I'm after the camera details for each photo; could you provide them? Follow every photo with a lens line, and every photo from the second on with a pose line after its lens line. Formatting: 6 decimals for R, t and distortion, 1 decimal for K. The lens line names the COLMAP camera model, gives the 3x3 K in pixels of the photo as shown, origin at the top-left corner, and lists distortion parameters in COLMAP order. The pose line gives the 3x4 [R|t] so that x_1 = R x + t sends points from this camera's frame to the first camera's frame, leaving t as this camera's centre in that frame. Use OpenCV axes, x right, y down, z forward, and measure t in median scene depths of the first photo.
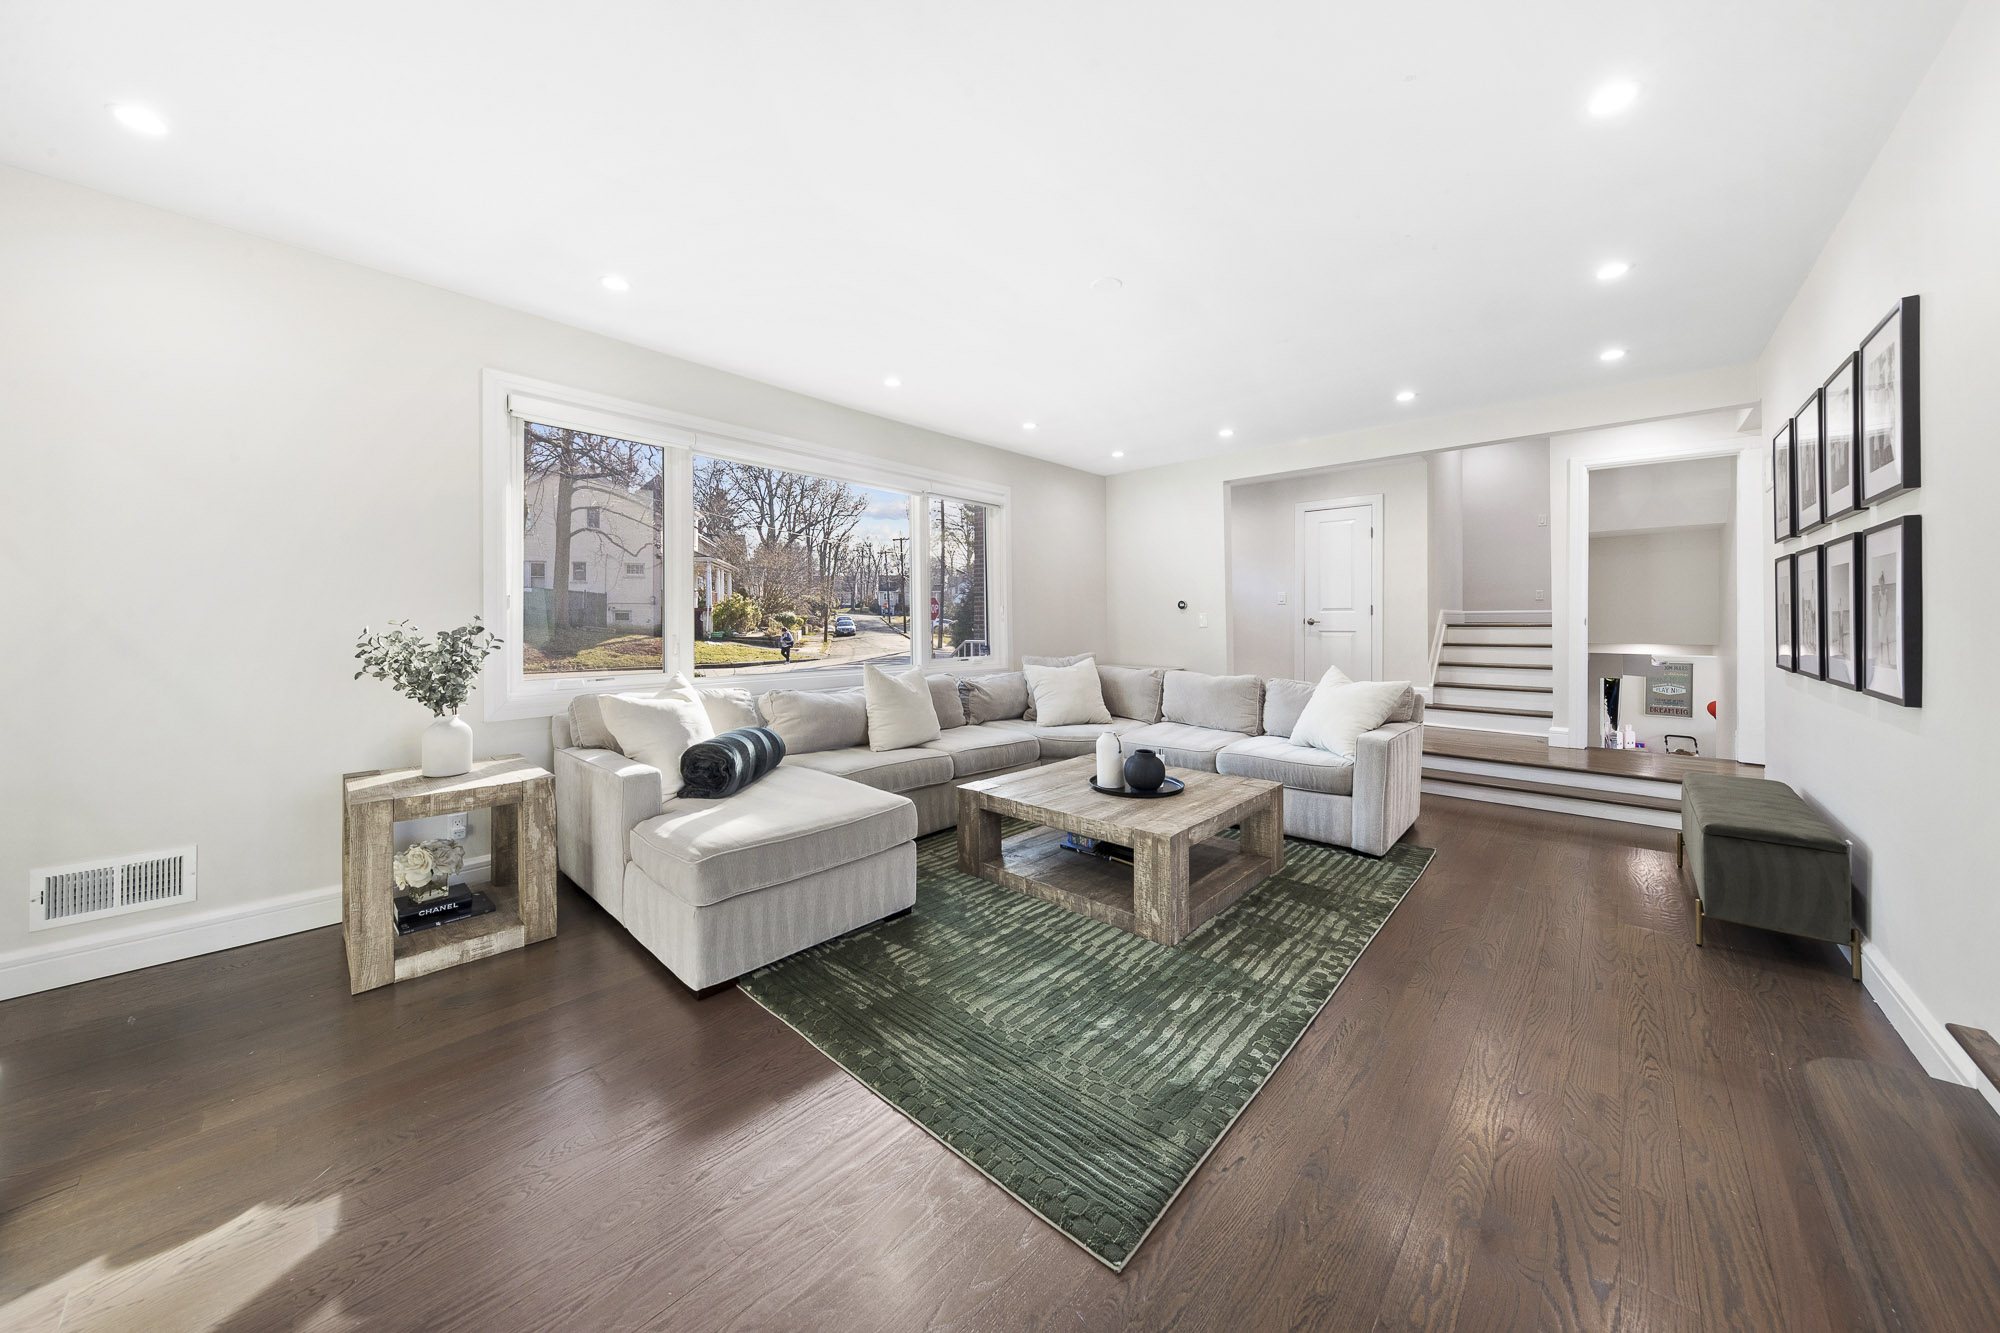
lens RADIAL K [[638.8, 0, 998.1], [0, 638.8, 632.1], [0, 0, 1]] dist [0.002229, 0.000216]
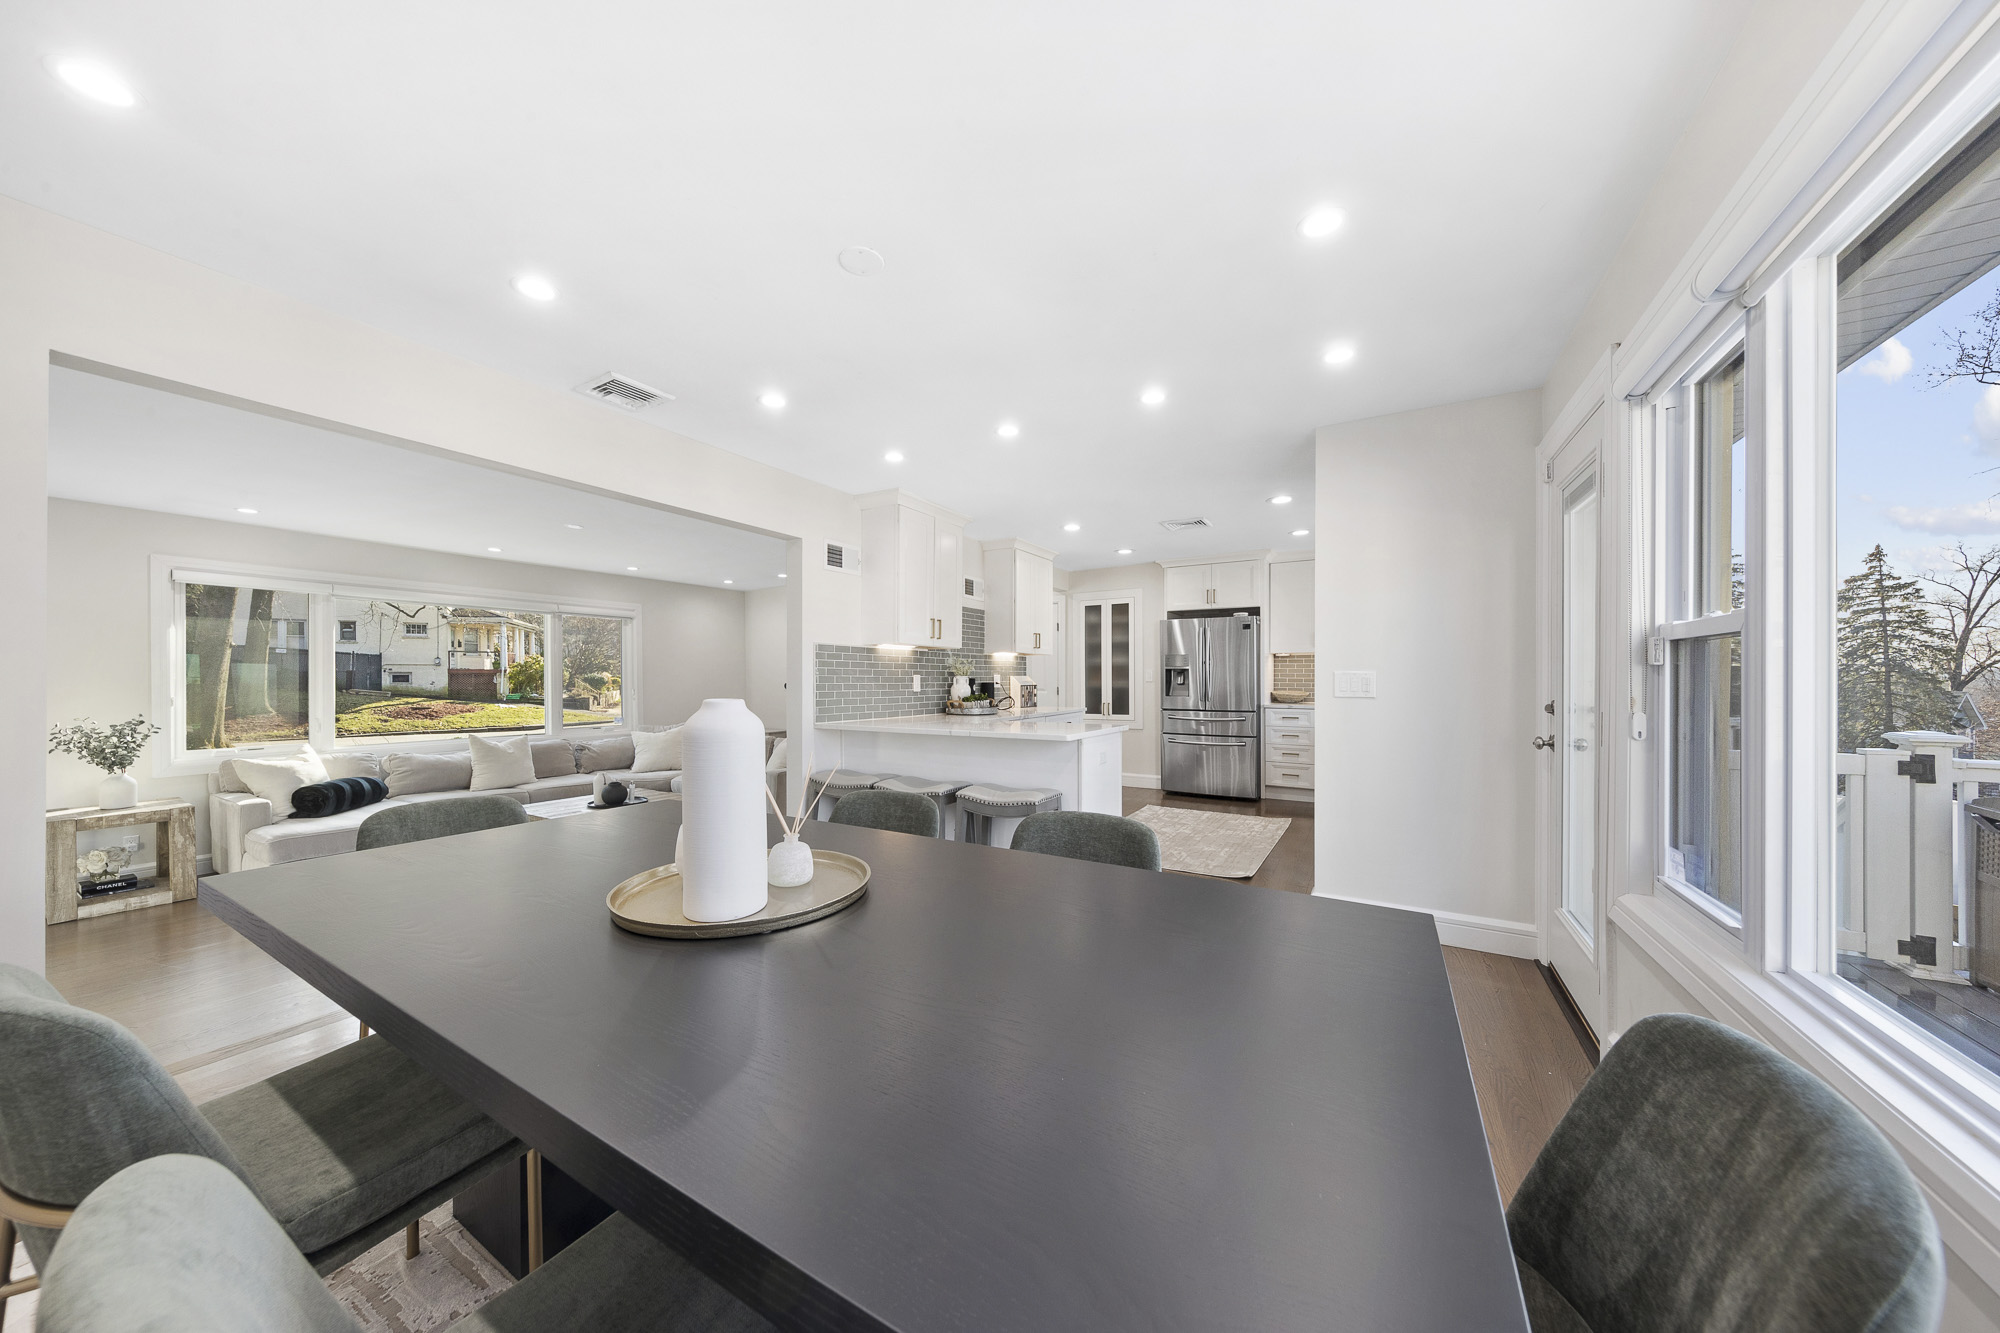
lens RADIAL K [[638.8, 0, 996.9], [0, 638.8, 687.0], [0, 0, 1]] dist [0.002229, 0.000216]
pose [[0.981765, -0.003300, 0.190070, 1.026384], [0.003432, 0.999994, -0.000368, -0.084026], [-0.190068, 0.001014, 0.981770, -1.036448]]
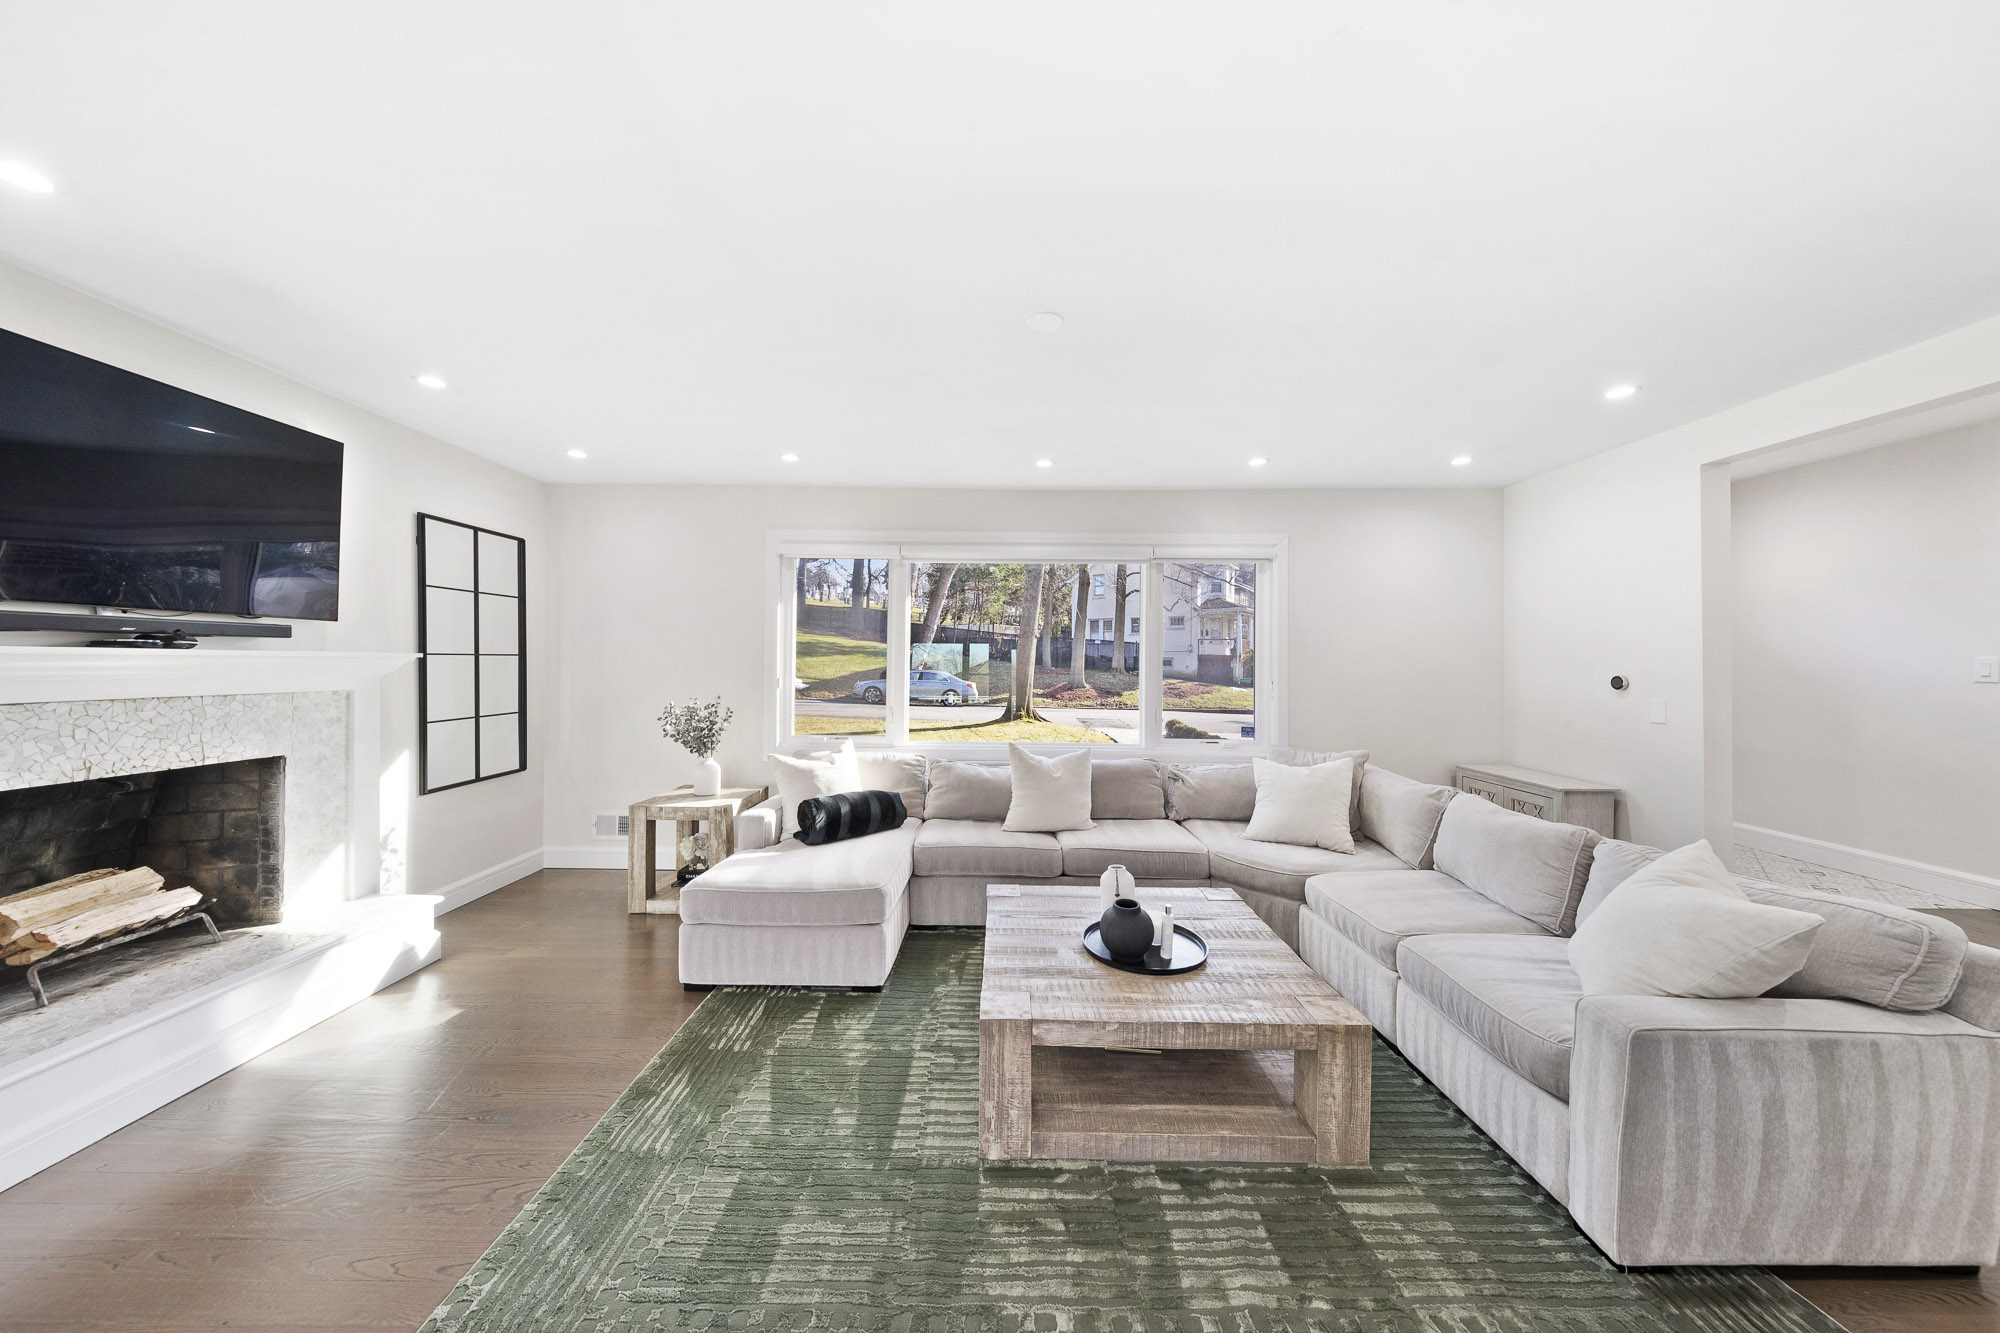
lens RADIAL K [[638.8, 0, 1043.2], [0, 638.8, 674.7], [0, 0, 1]] dist [0.002229, 0.000216]
pose [[0.696541, 0.024190, -0.717109, 0.765791], [-0.023838, 0.999660, 0.010567, -0.098408], [0.717121, 0.009734, 0.696881, 0.438372]]
